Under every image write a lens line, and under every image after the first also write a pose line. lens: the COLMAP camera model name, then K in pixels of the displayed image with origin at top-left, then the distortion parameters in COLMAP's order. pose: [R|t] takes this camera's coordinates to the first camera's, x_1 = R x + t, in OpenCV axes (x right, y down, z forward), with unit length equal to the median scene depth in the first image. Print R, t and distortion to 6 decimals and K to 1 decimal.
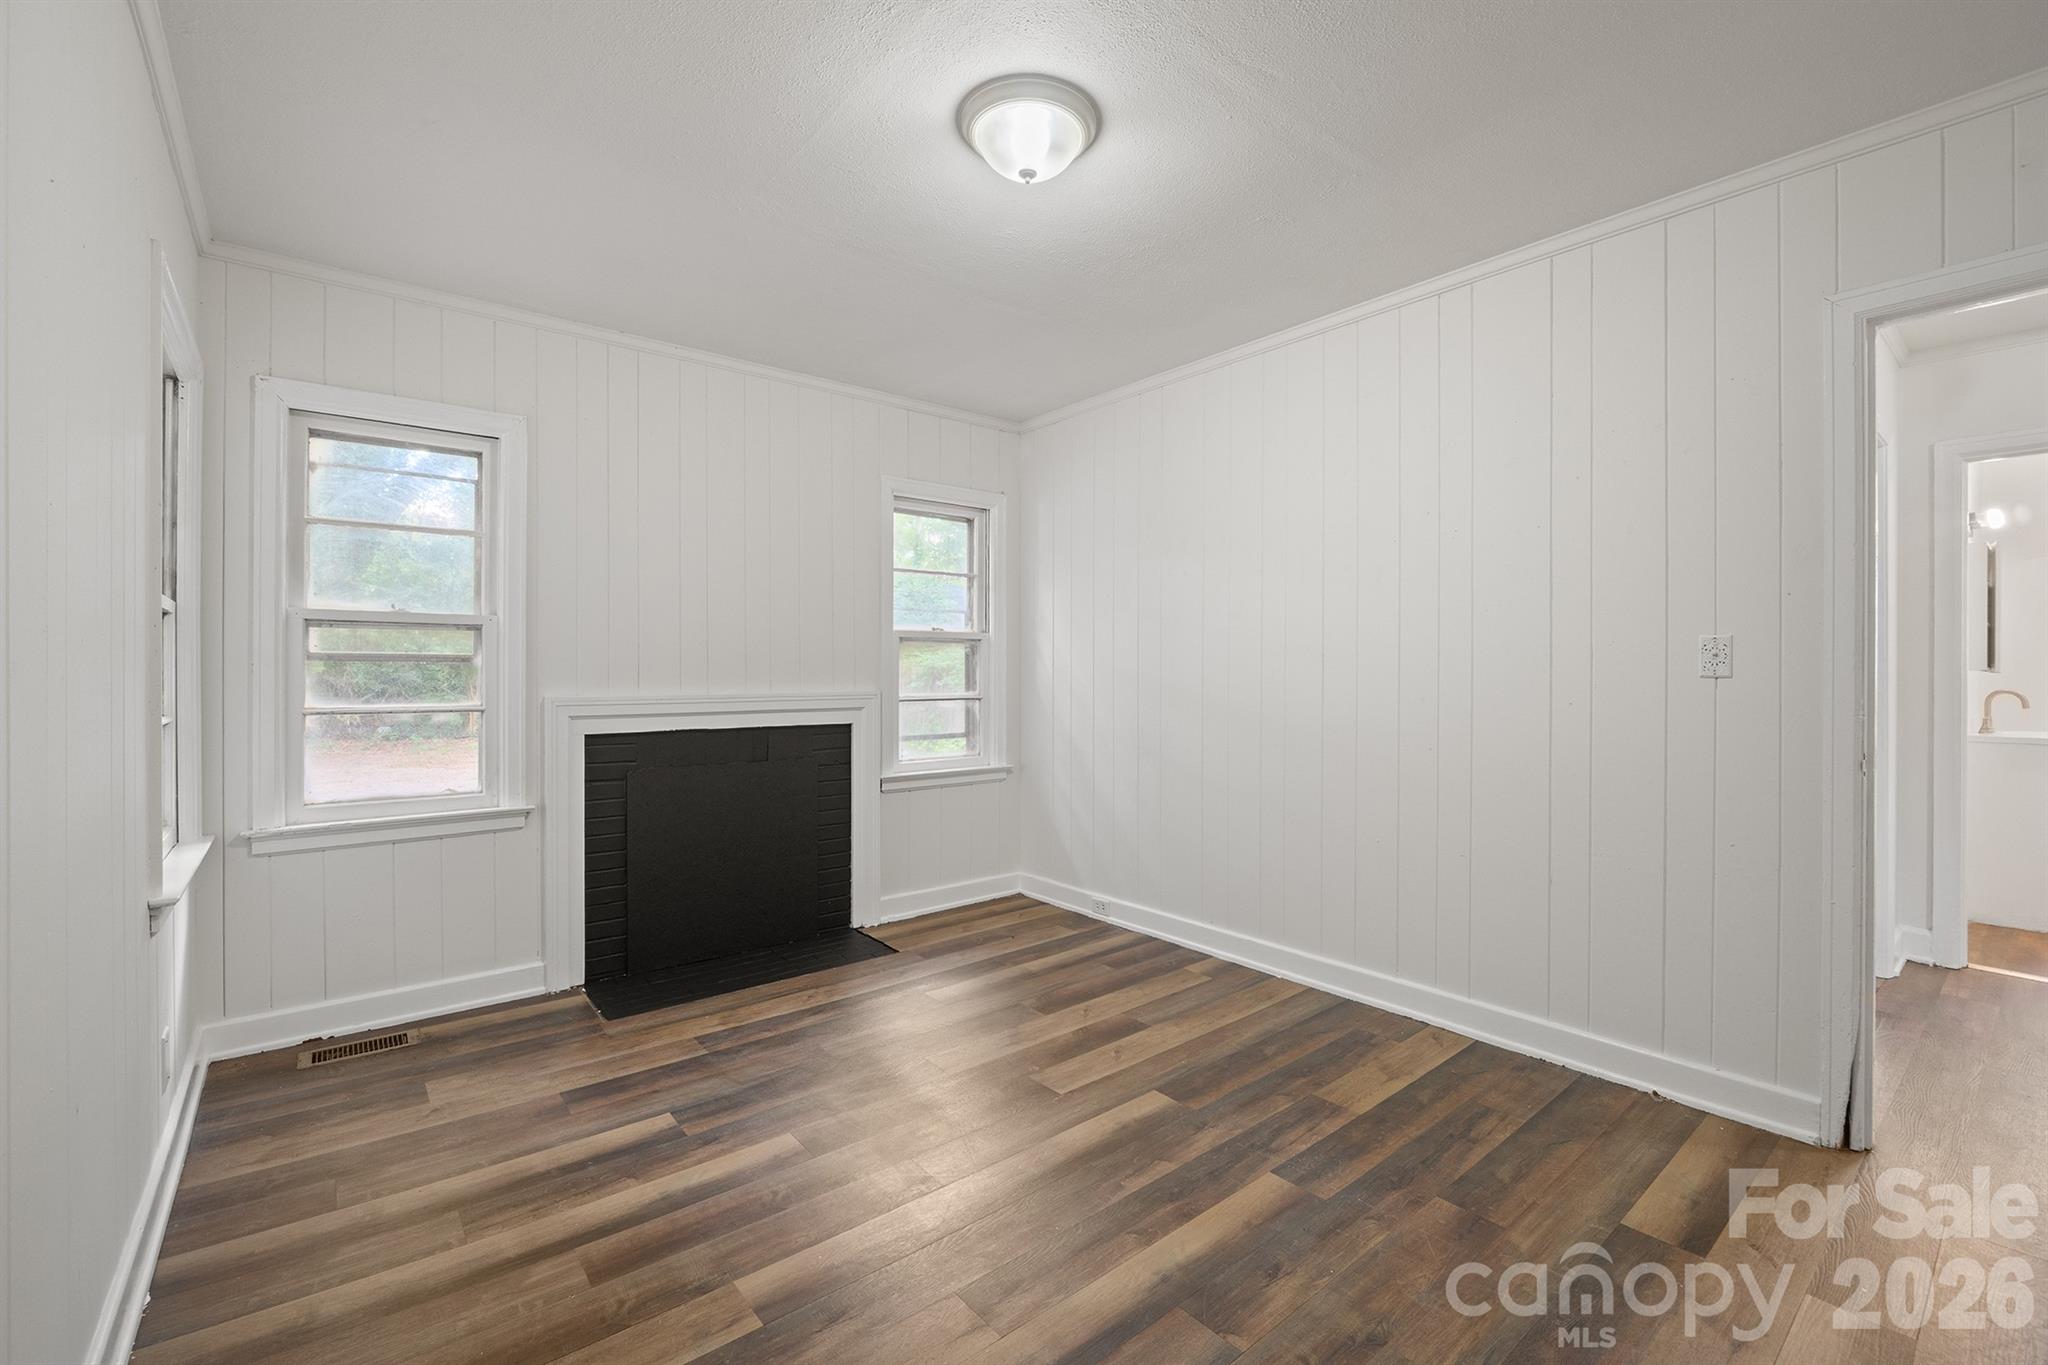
lens RADIAL K [[859.4, 0, 1024.9], [0, 859.4, 673.2], [0, 0, 1]] dist [-0.006735, -0.000698]
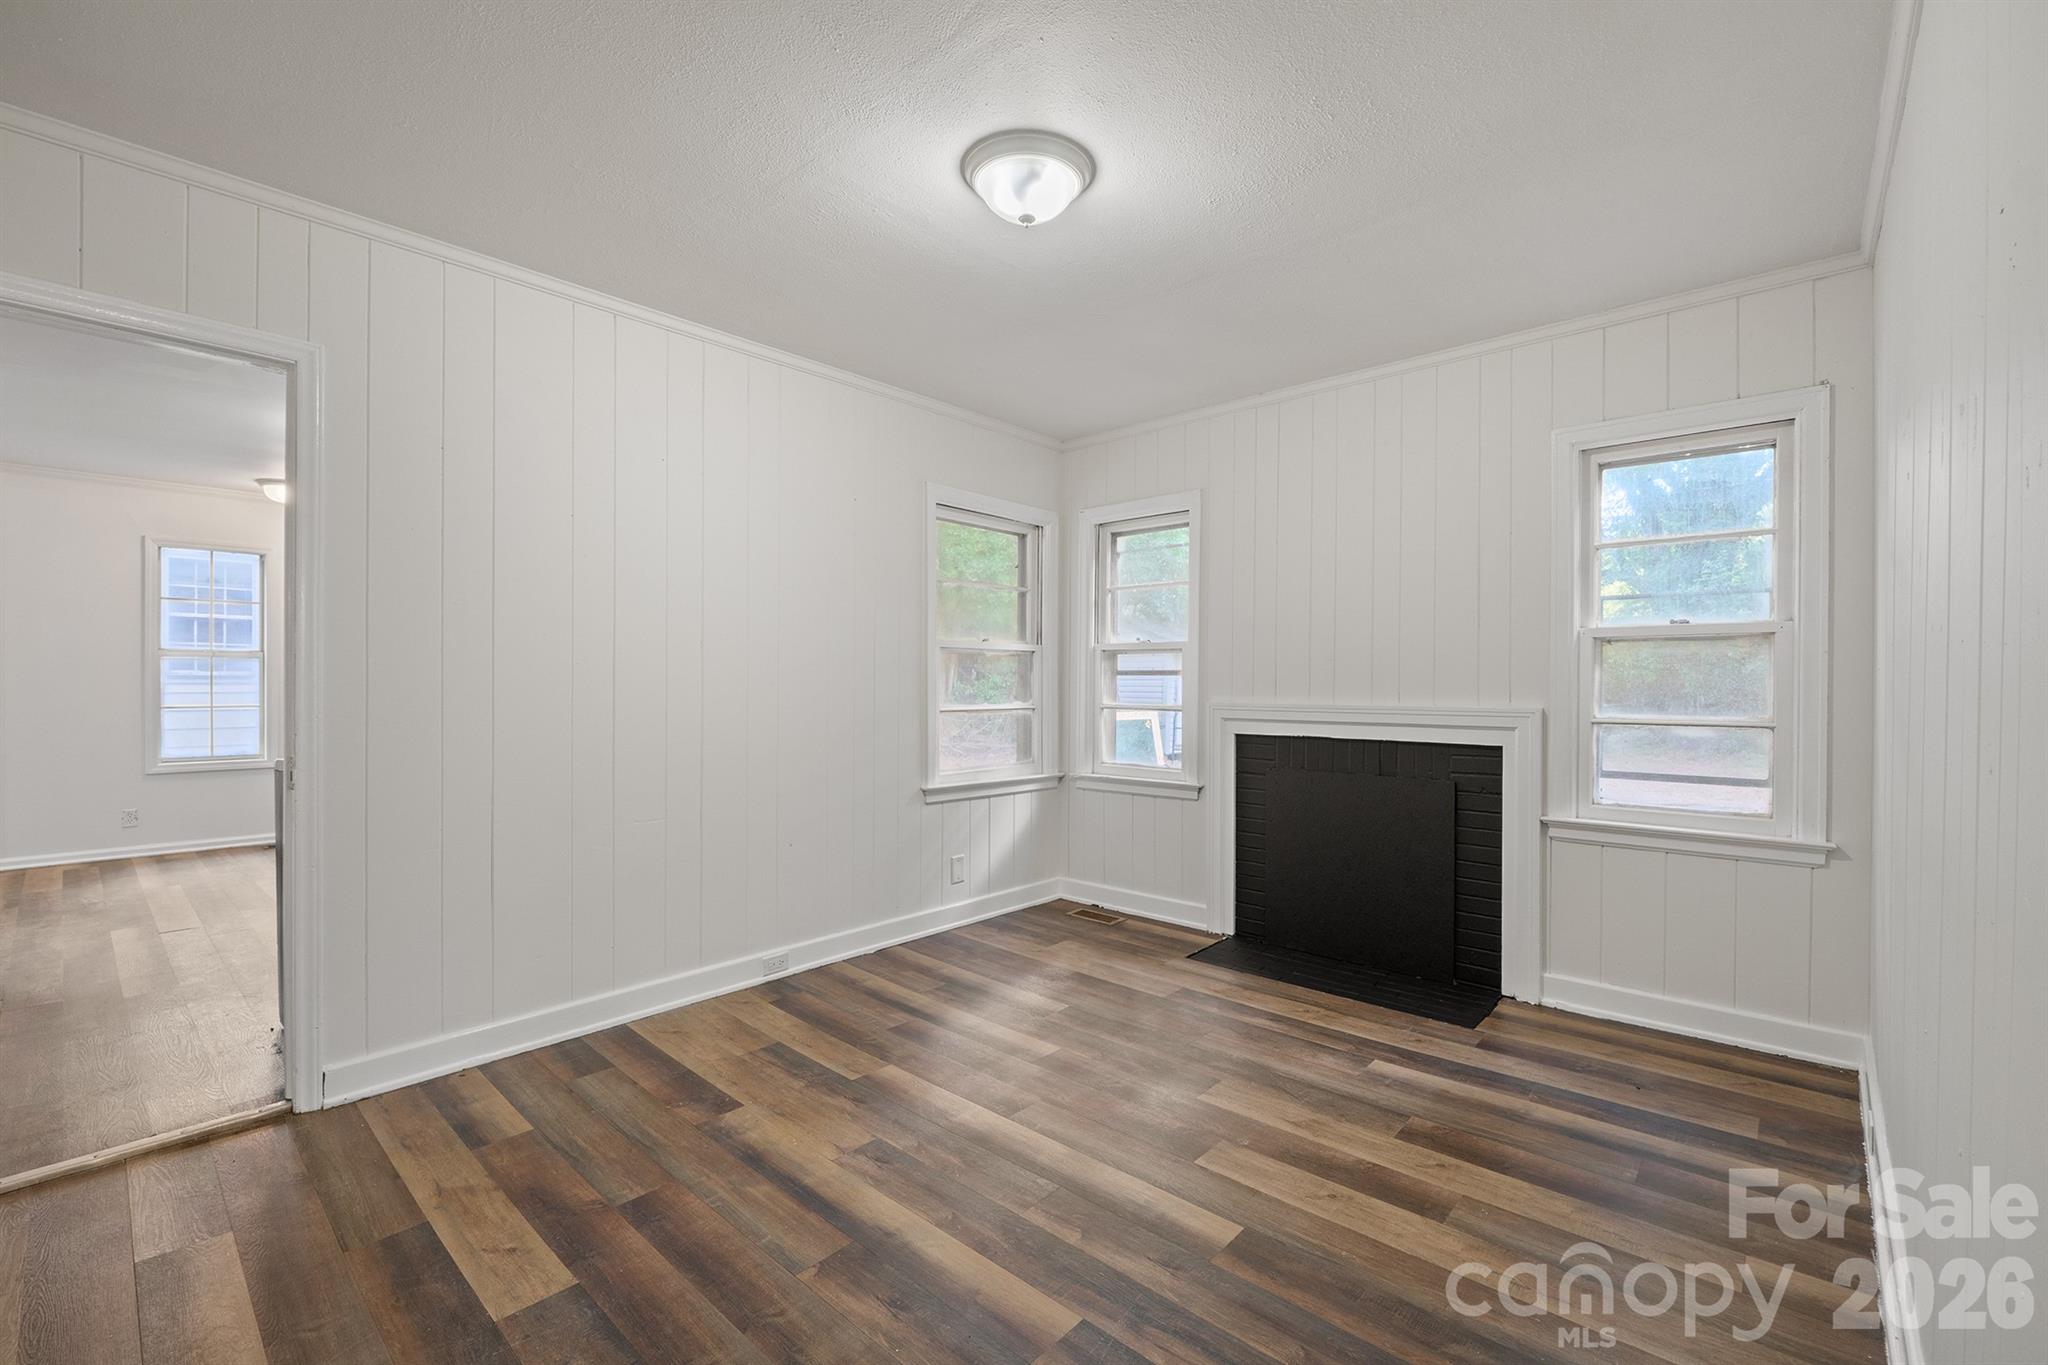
lens RADIAL K [[859.4, 0, 1040.3], [0, 859.4, 685.9], [0, 0, 1]] dist [-0.006735, -0.000698]
pose [[0.160749, 0.004181, -0.986986, 0.669149], [-0.005179, 0.999981, 0.003392, 0.000034], [0.986982, 0.004566, 0.160767, 0.531553]]
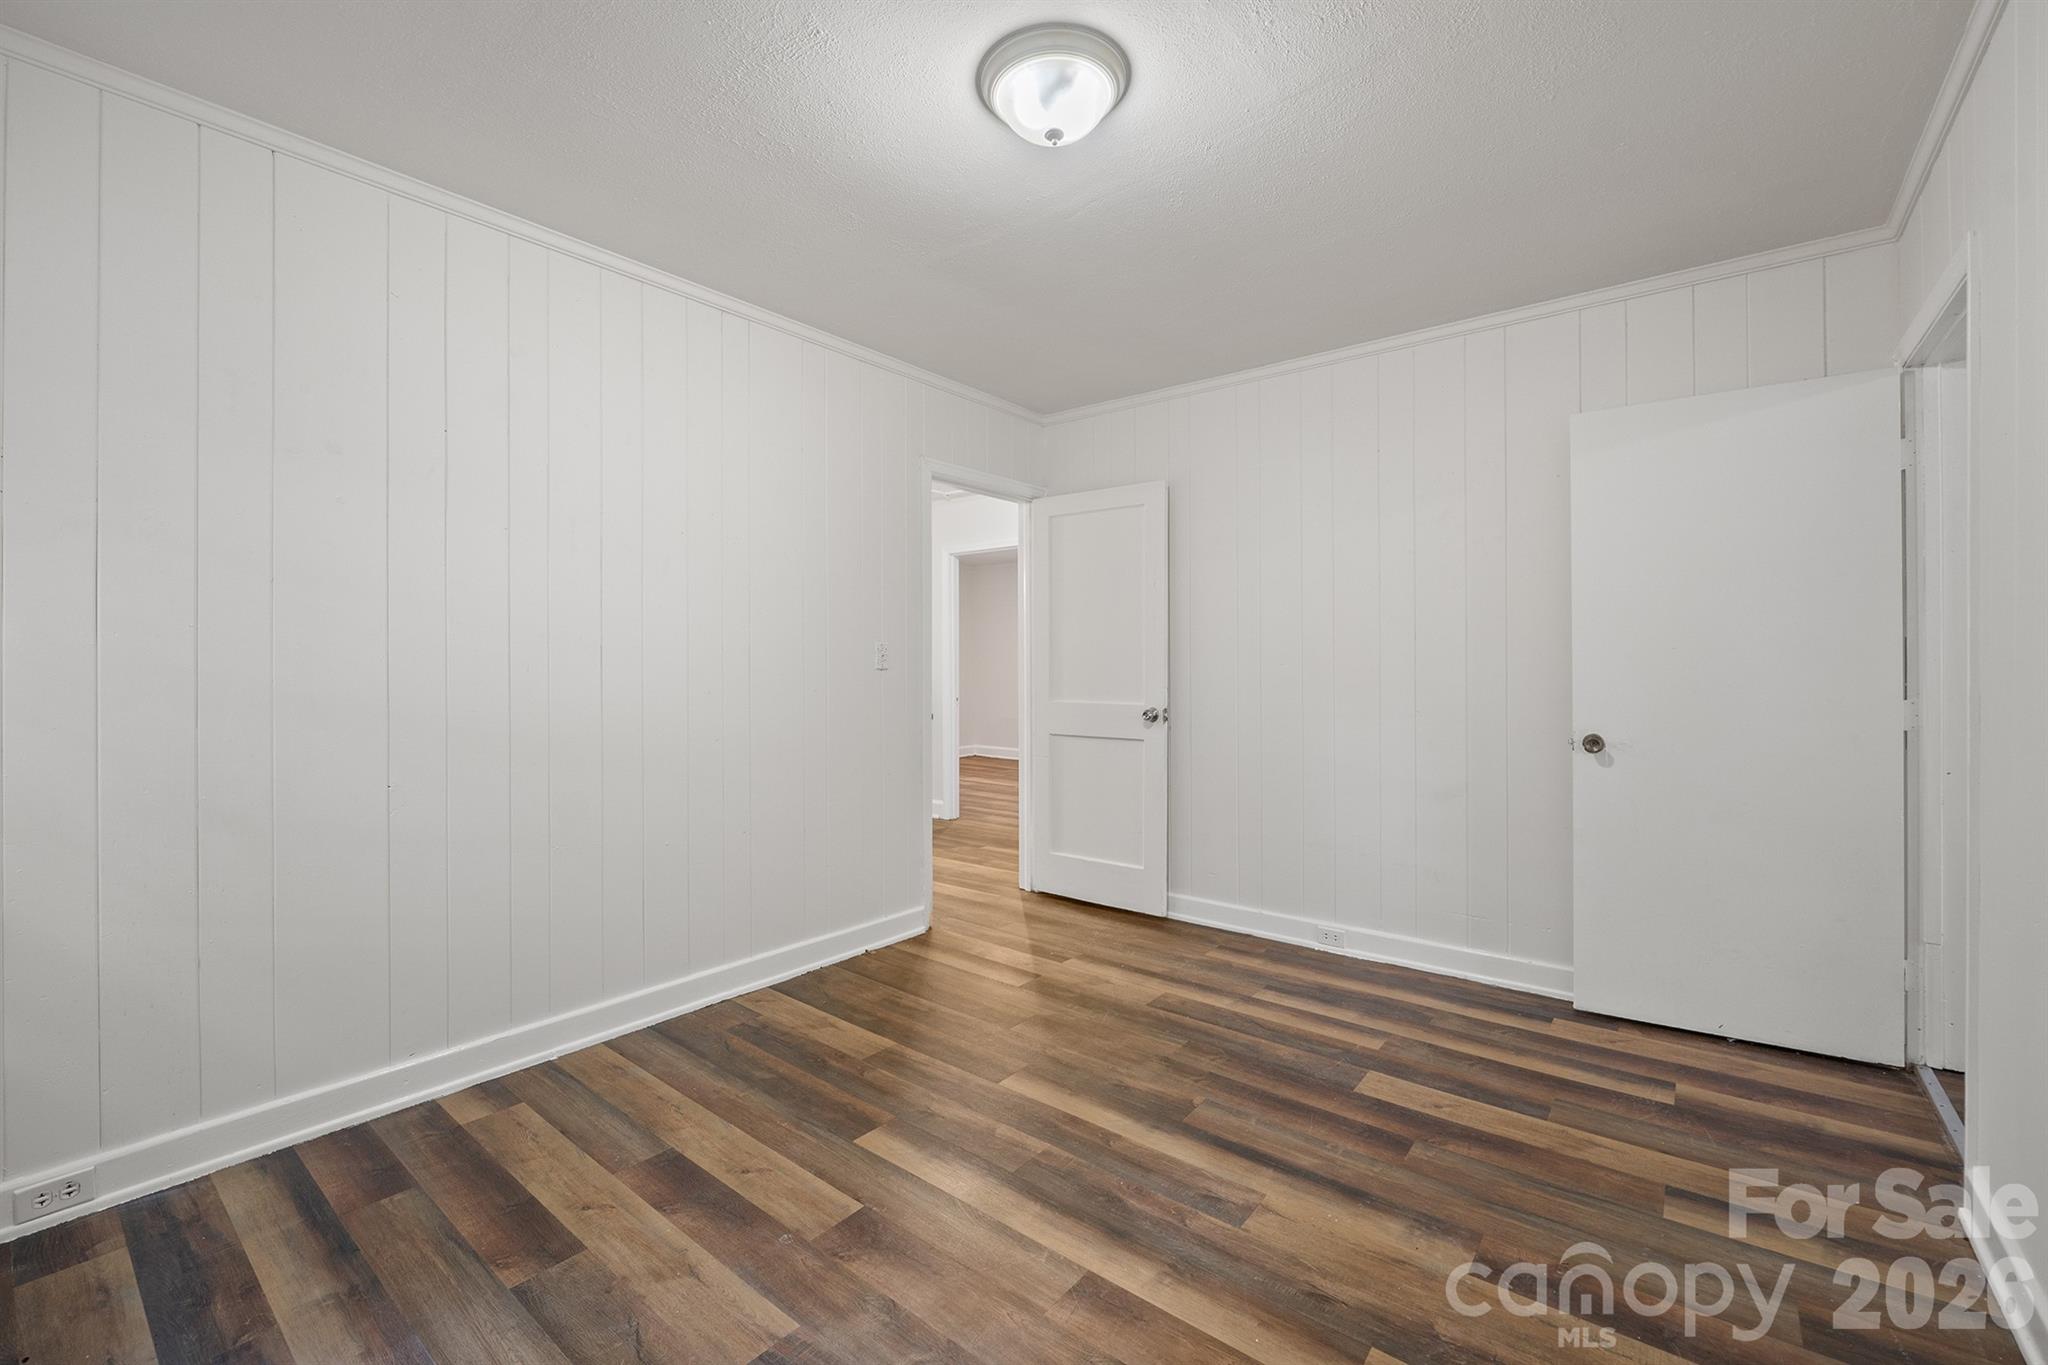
lens RADIAL K [[859.4, 0, 1021.2], [0, 859.4, 661.0], [0, 0, 1]] dist [-0.006735, -0.000698]
pose [[-0.202532, 0.003731, 0.979268, -0.569504], [0.003524, 0.999989, -0.003081, -0.001714], [-0.979269, 0.002827, -0.202543, 0.770088]]
